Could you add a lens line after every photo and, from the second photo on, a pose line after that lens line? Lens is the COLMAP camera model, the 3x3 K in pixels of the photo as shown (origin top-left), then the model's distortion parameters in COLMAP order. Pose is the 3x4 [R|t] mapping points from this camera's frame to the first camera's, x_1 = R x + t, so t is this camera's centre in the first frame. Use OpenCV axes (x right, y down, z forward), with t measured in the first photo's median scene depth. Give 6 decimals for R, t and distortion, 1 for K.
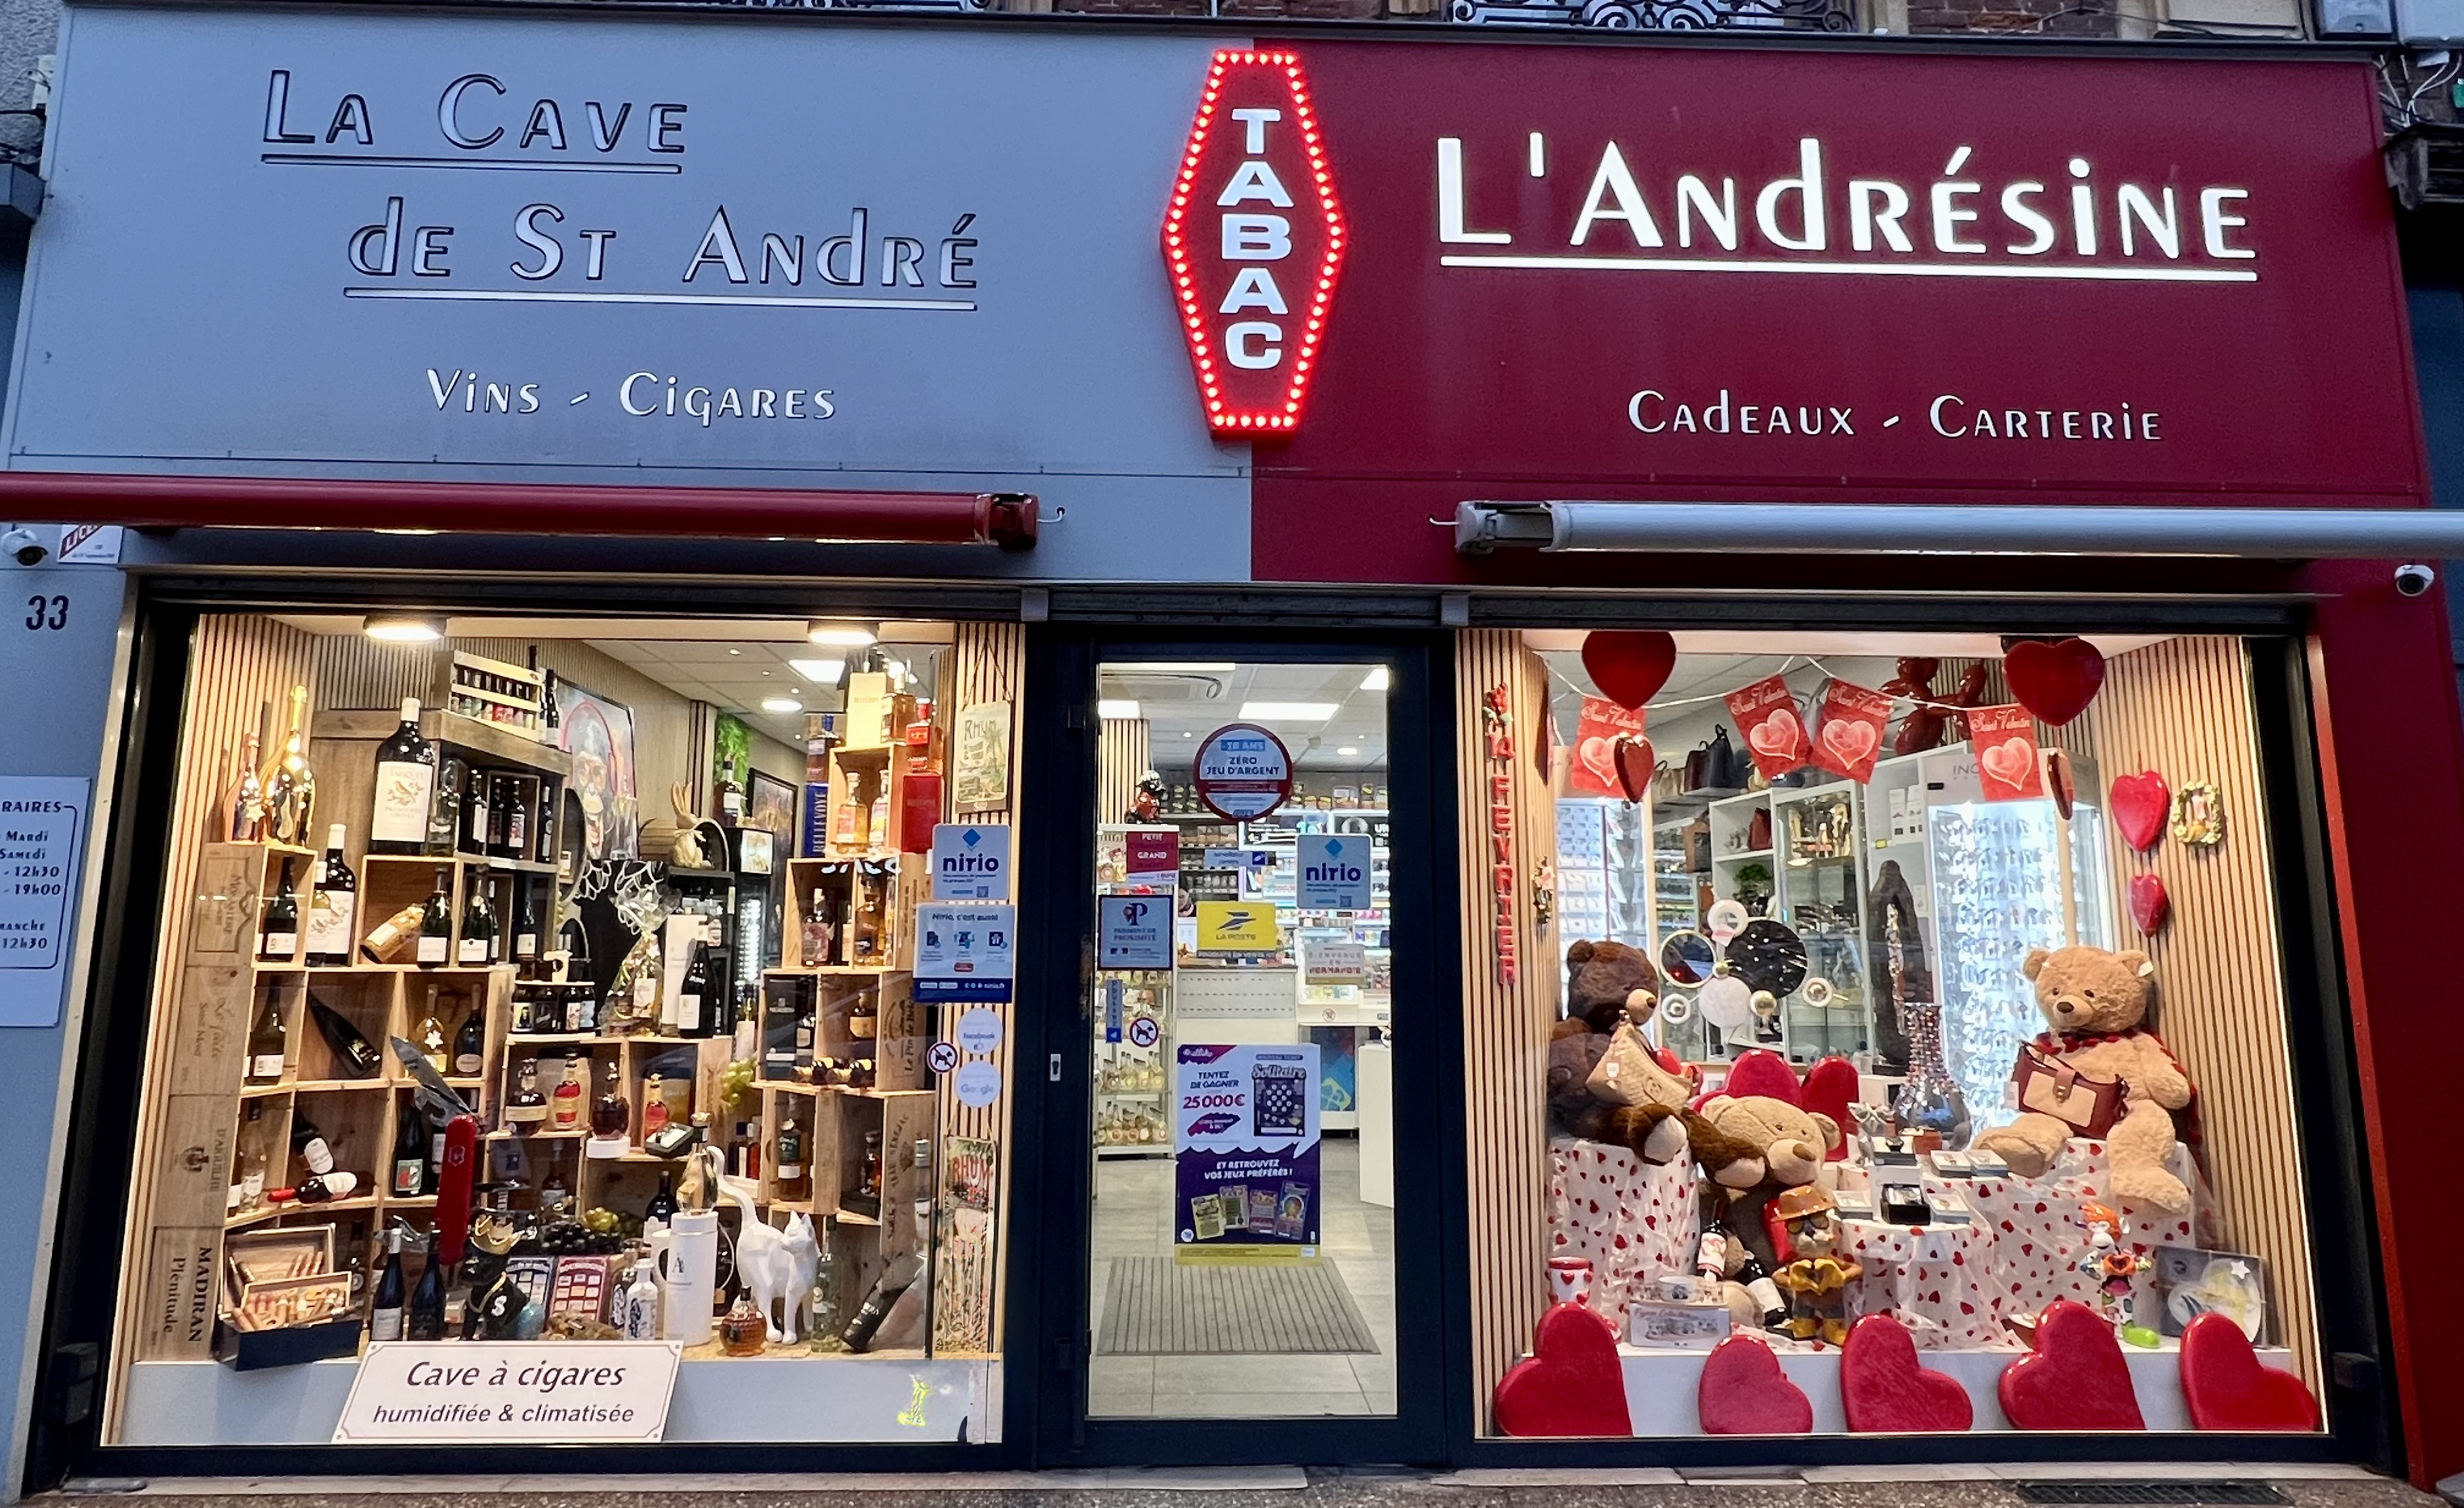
lens RADIAL K [[1511.9, 0, 1226.2], [0, 1511.9, 741.1], [0, 0, 1]] dist [-0.002931, -0.002280]
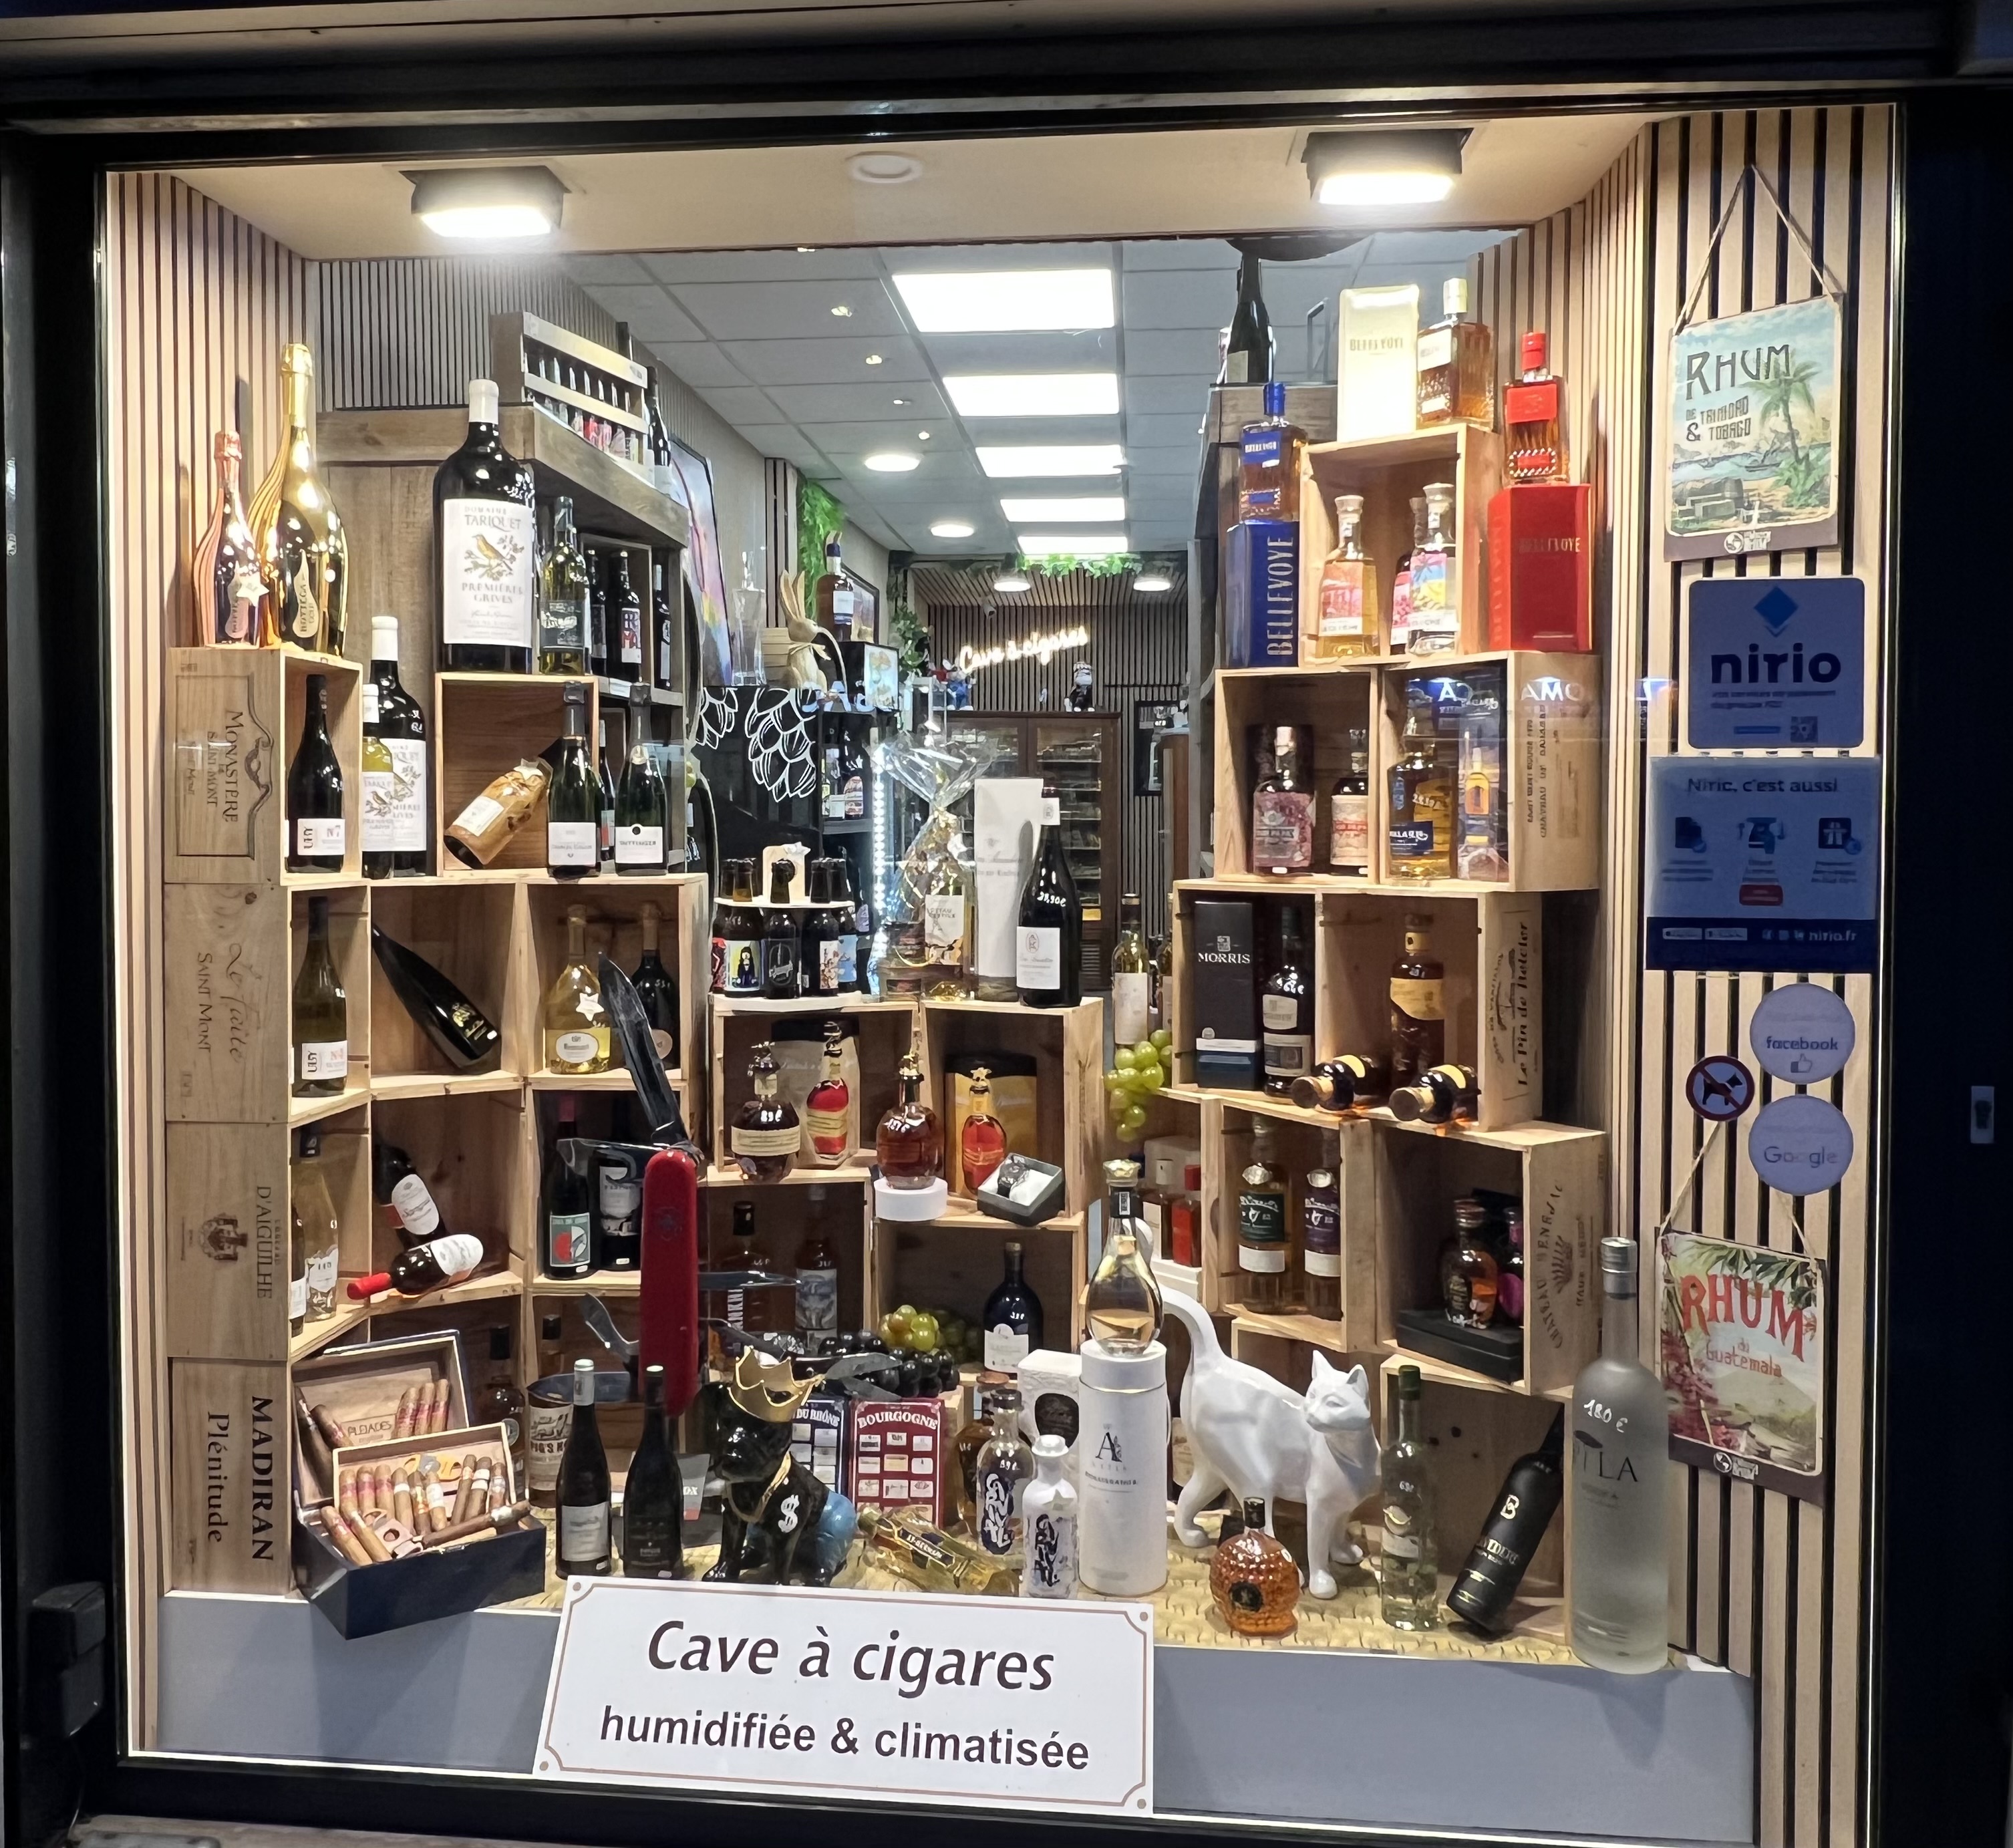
lens RADIAL K [[1753.0, 0, 1009.0], [0, 1753.0, 916.1], [0, 0, 1]] dist [0.002685, -0.011542]
pose [[0.992030, 0.005303, -0.125894, -0.303248], [0.020318, 0.979309, 0.201349, 0.040868], [0.124357, -0.202302, 0.971395, 0.417189]]
